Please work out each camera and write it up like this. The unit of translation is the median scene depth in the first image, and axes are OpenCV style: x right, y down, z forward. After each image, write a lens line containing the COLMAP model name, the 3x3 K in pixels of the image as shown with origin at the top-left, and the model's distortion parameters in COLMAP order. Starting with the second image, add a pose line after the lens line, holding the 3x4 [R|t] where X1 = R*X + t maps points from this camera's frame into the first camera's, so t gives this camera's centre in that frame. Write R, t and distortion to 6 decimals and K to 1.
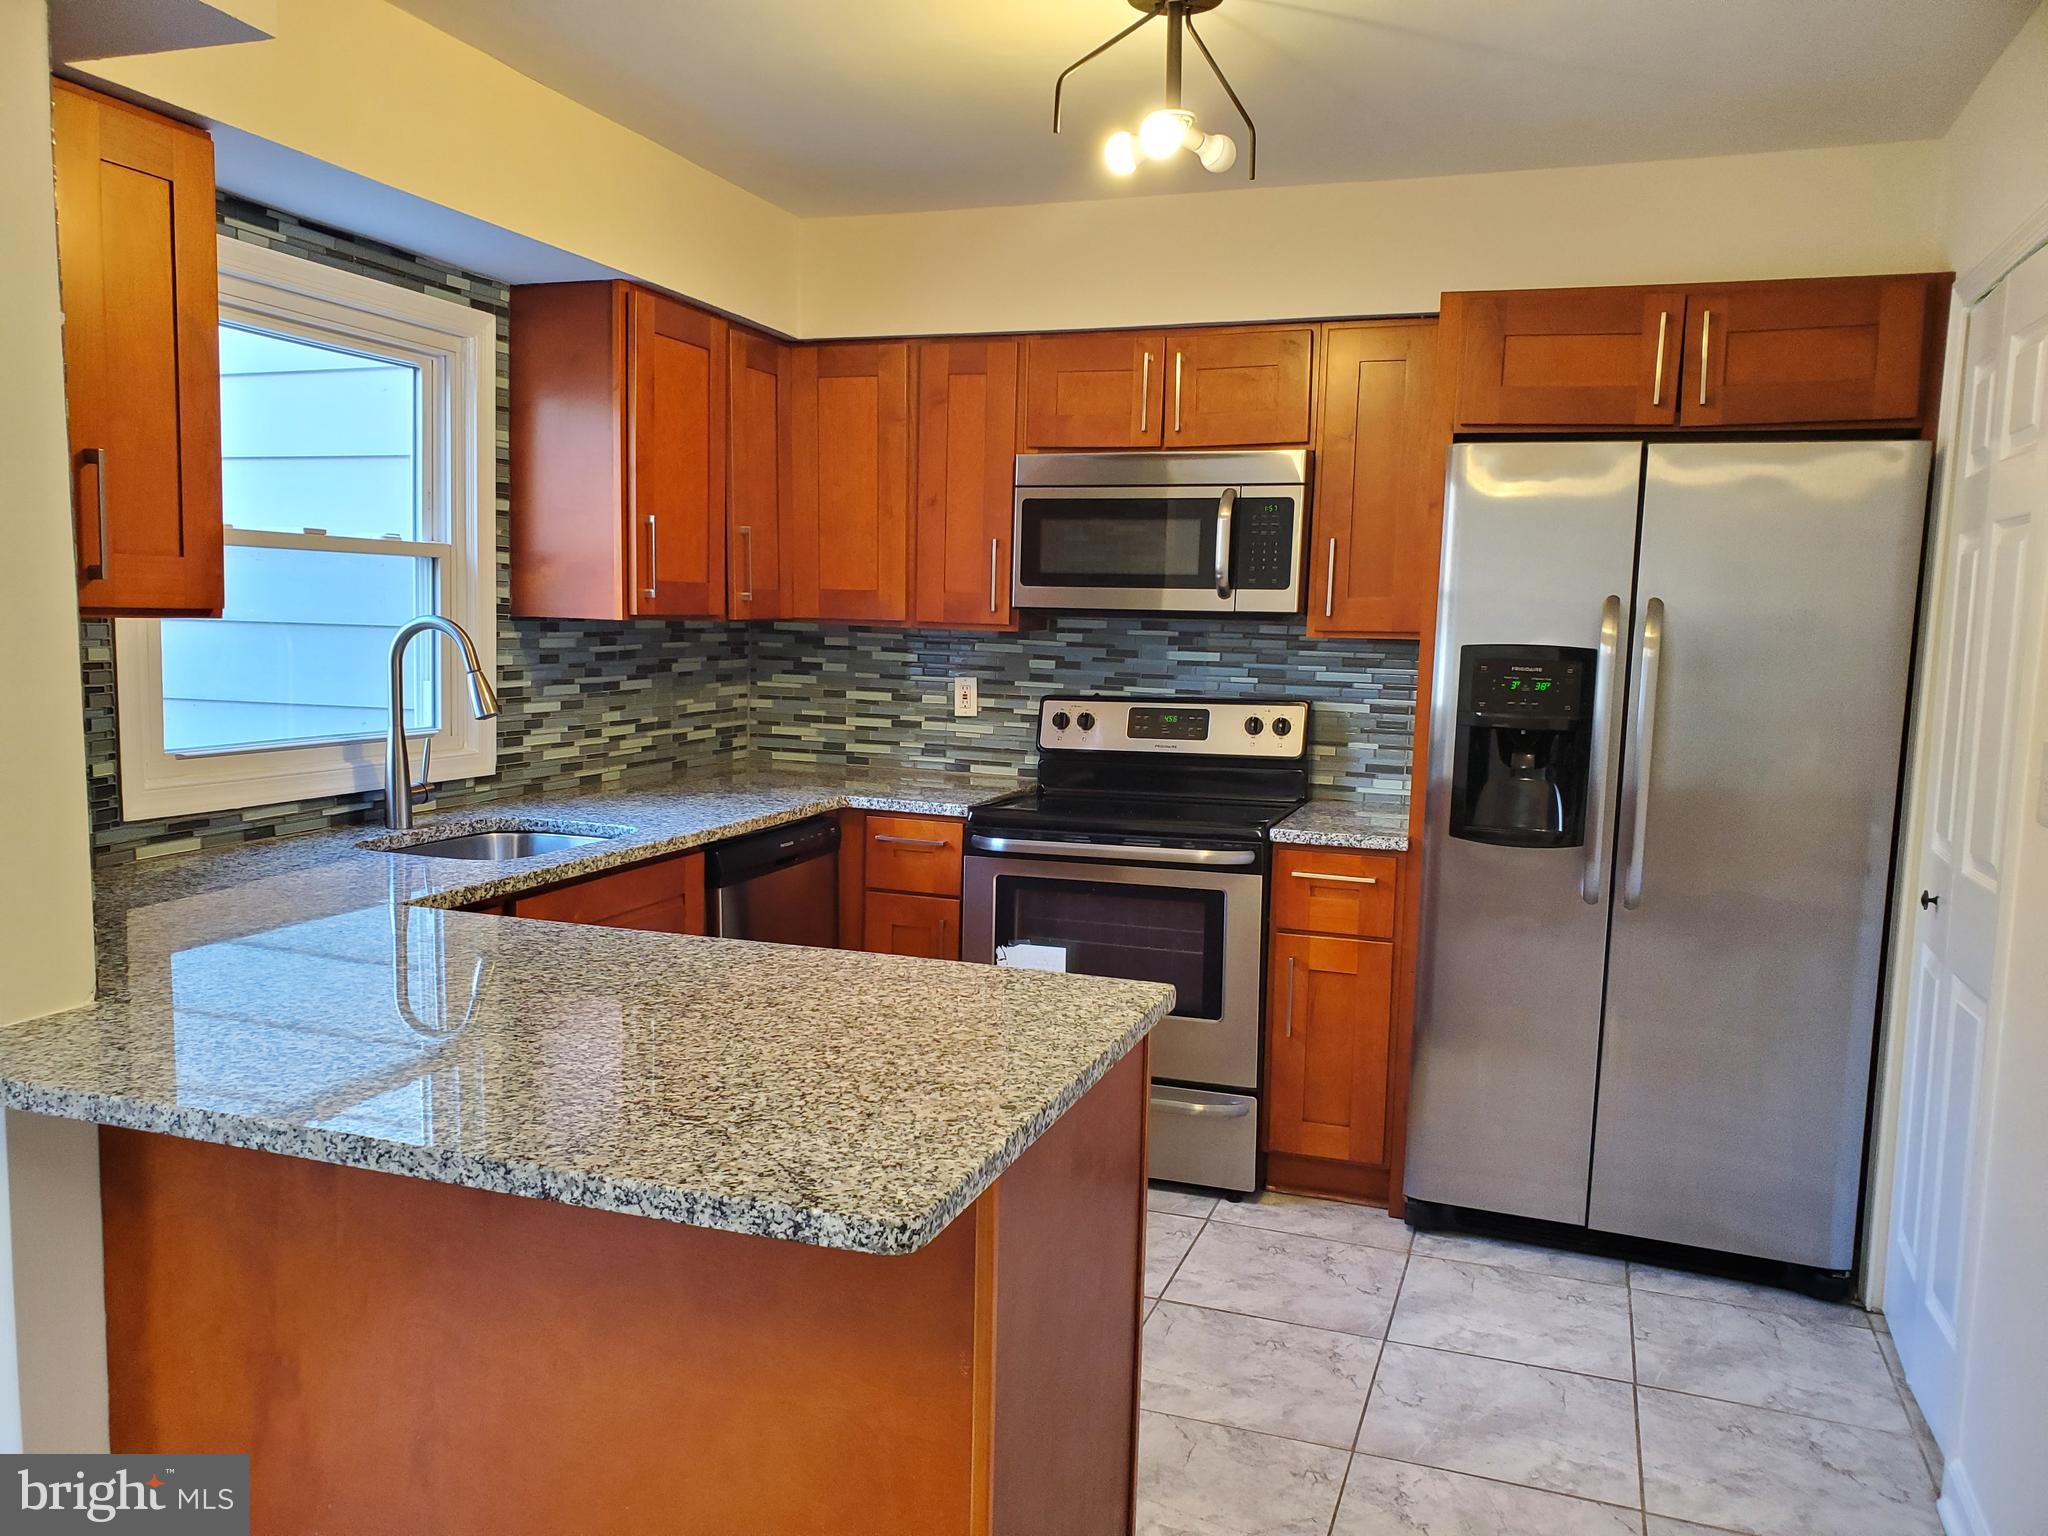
lens RADIAL K [[1554.4, 0, 1024.3], [0, 1554.4, 770.8], [0, 0, 1]] dist [0.046207, -0.013815]
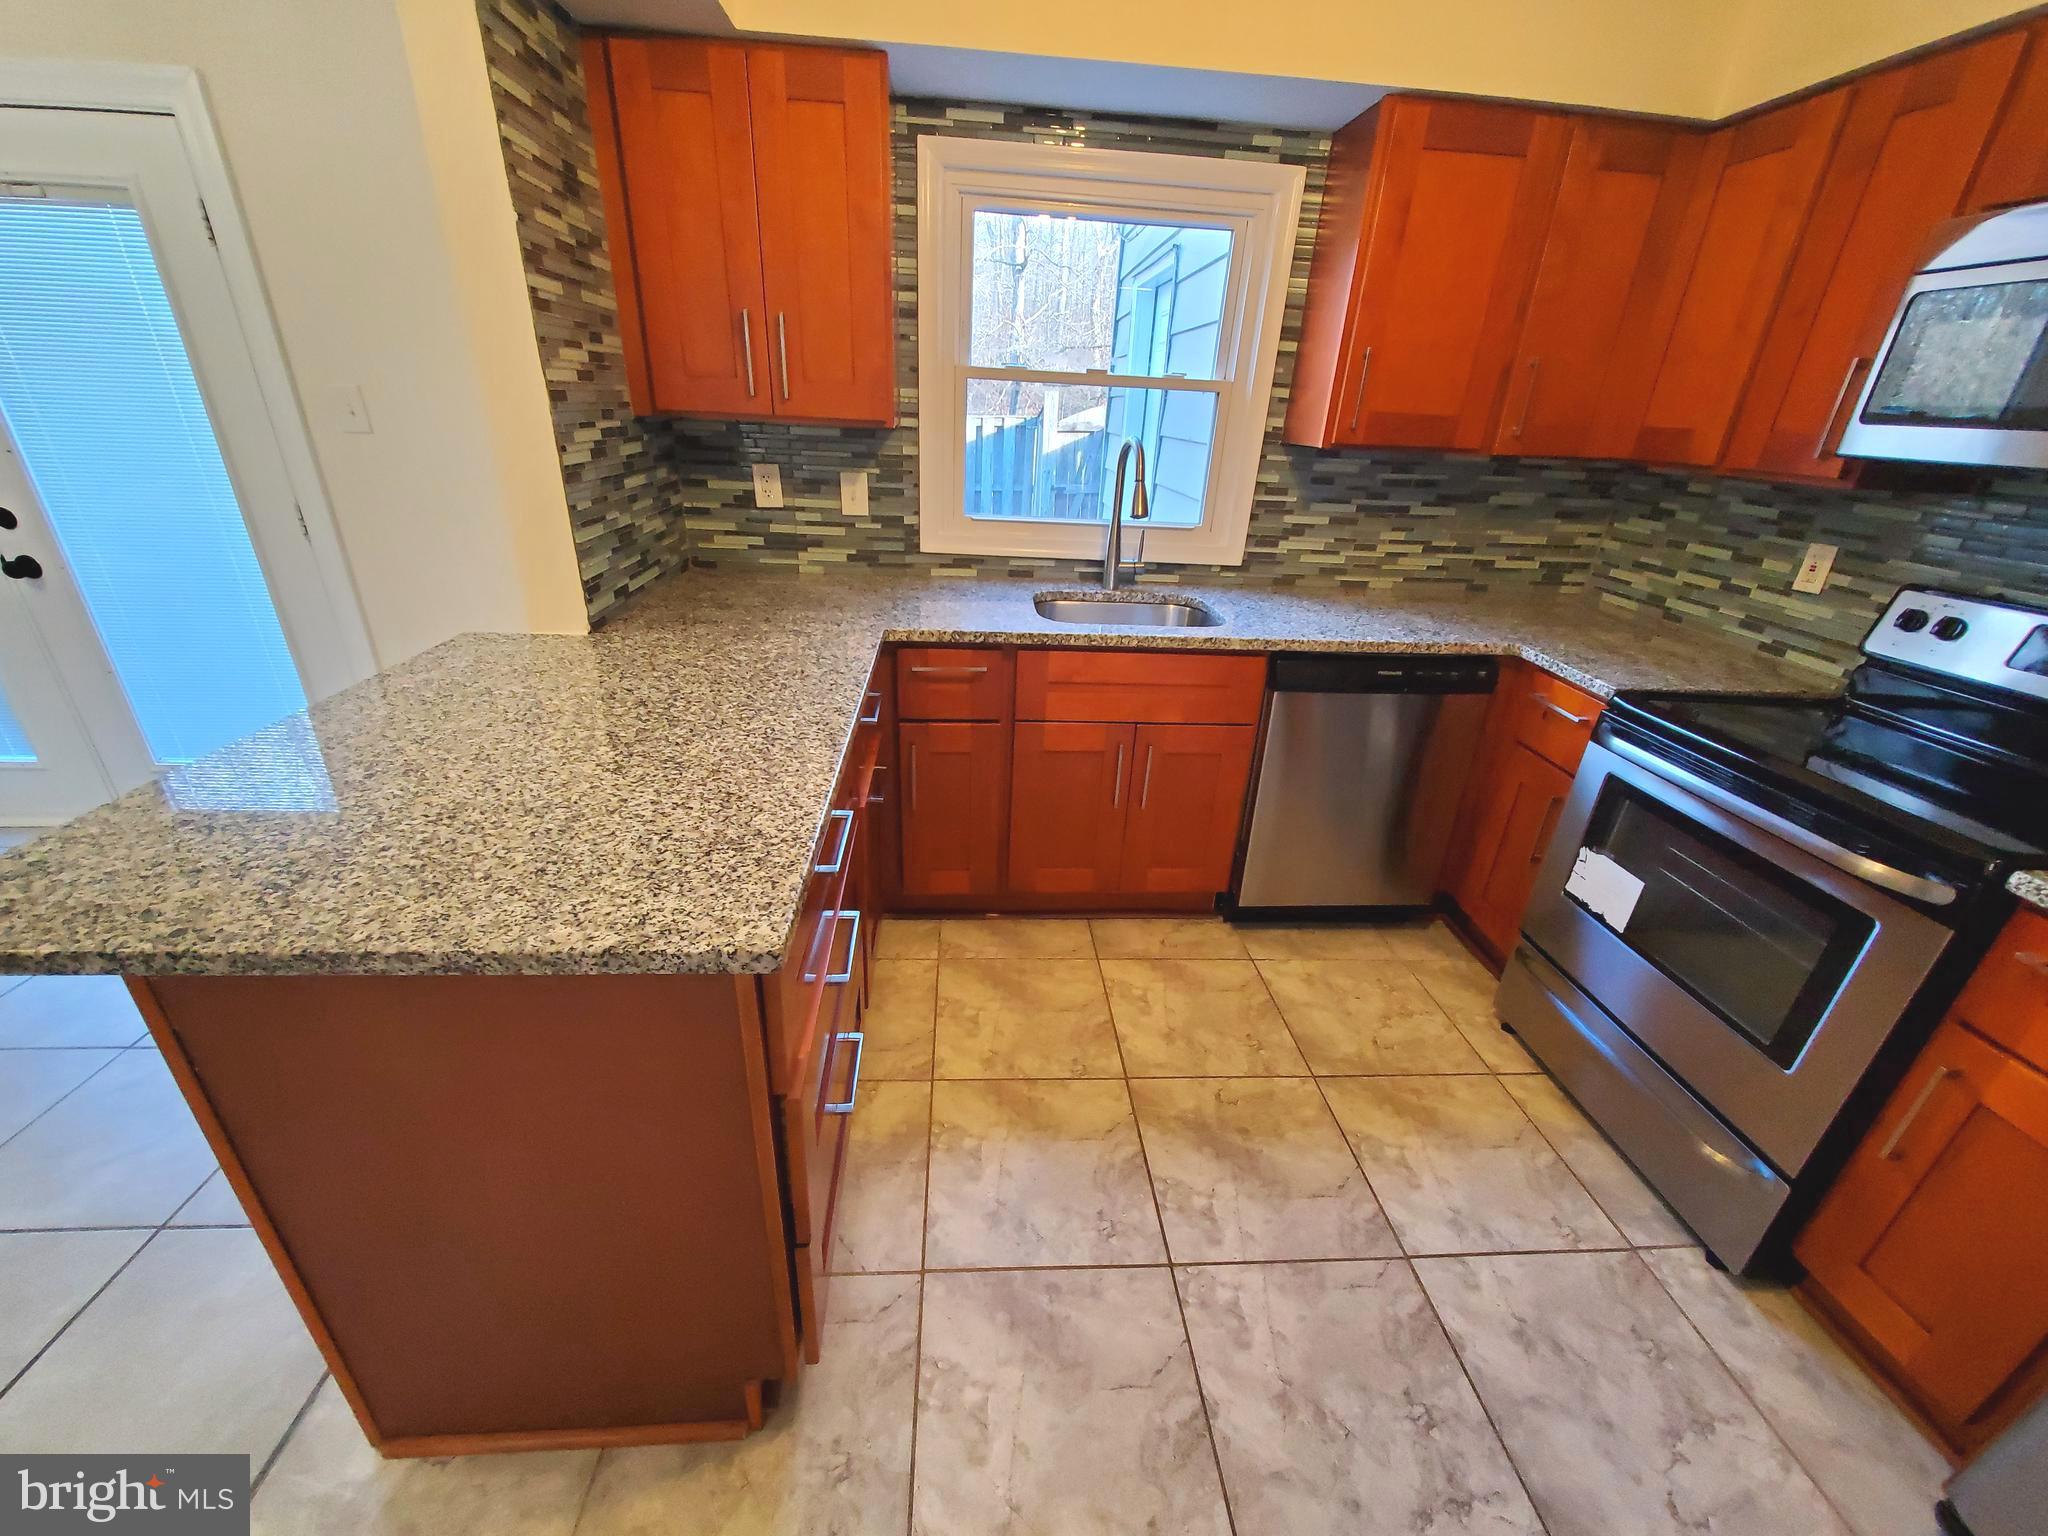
lens RADIAL K [[814.6, 0, 1022.2], [0, 814.6, 772.5], [0, 0, 1]] dist [0.006751, -0.001331]
pose [[0.405428, 0.373612, -0.834292, 0.220689], [-0.131367, 0.927004, 0.351292, -0.049320], [0.904639, -0.032825, 0.424913, 0.459770]]
